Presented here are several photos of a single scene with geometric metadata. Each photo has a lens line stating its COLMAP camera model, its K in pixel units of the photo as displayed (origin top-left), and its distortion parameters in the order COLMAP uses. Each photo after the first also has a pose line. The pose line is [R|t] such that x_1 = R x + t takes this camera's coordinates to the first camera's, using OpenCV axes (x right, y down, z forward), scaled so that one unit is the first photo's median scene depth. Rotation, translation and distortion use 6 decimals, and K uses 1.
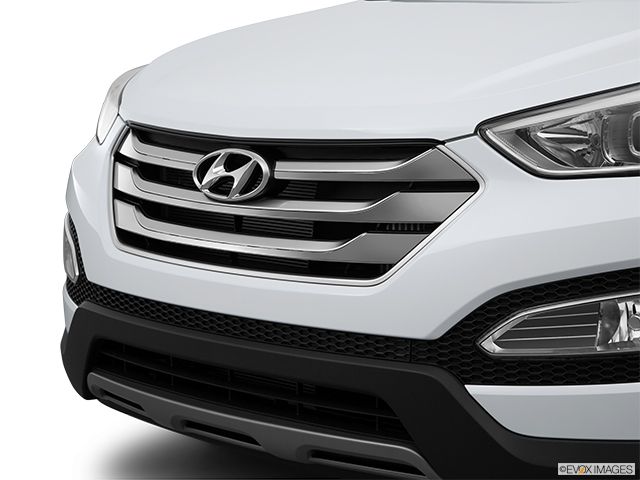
lens RADIAL K [[1506.4, 0, 321.8], [0, 1506.4, 236.3], [0, 0, 1]] dist [0.045952, 0.000000]
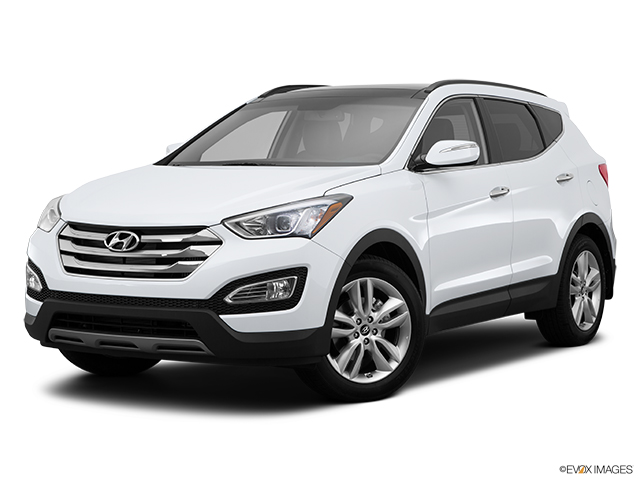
lens RADIAL K [[1282.3, 0, 324.4], [0, 1282.3, 236.8], [0, 0, 1]] dist [0.069218, 0.000000]
pose [[0.971160, -0.010611, 0.238194, -0.264504], [0.026737, 0.997555, -0.064573, 0.108953], [-0.236927, 0.069079, 0.969069, -1.272984]]
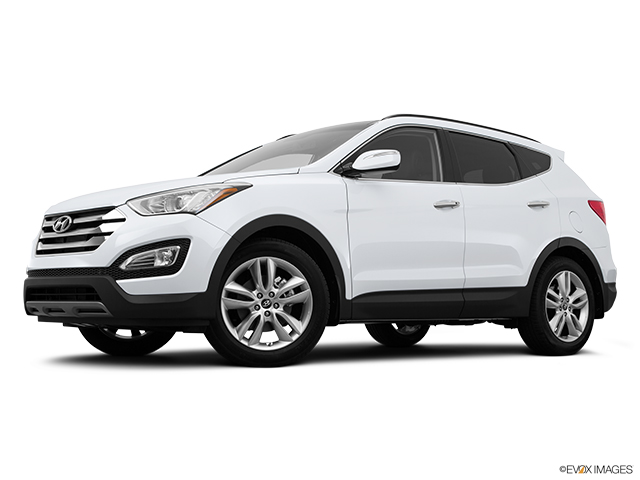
lens RADIAL K [[884.0, 0, 325.0], [0, 884.0, 240.1], [0, 0, 1]] dist [0.109964, 0.000000]
pose [[0.999007, 0.001643, -0.044515, 0.597730], [-0.009706, 0.983339, -0.181520, 0.339790], [0.043475, 0.181772, 0.982379, -0.806163]]
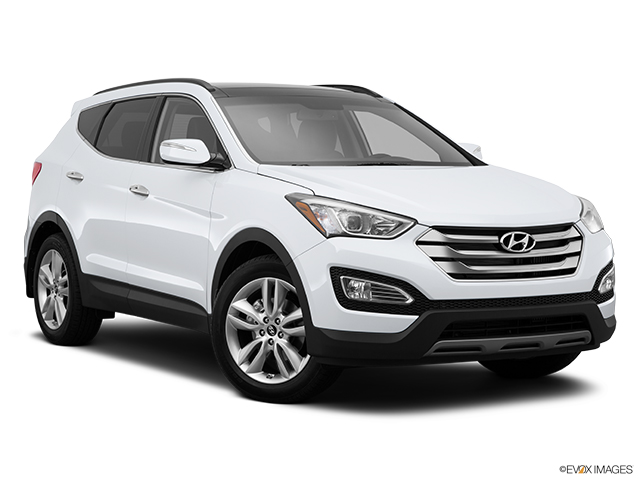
lens RADIAL K [[1282.3, 0, 321.2], [0, 1282.3, 241.1], [0, 0, 1]] dist [0.069218, 0.000000]
pose [[0.245307, -0.050171, 0.968146, -2.405523], [0.107632, 0.993895, 0.024233, -0.140915], [-0.963452, 0.098259, 0.249209, 0.849662]]
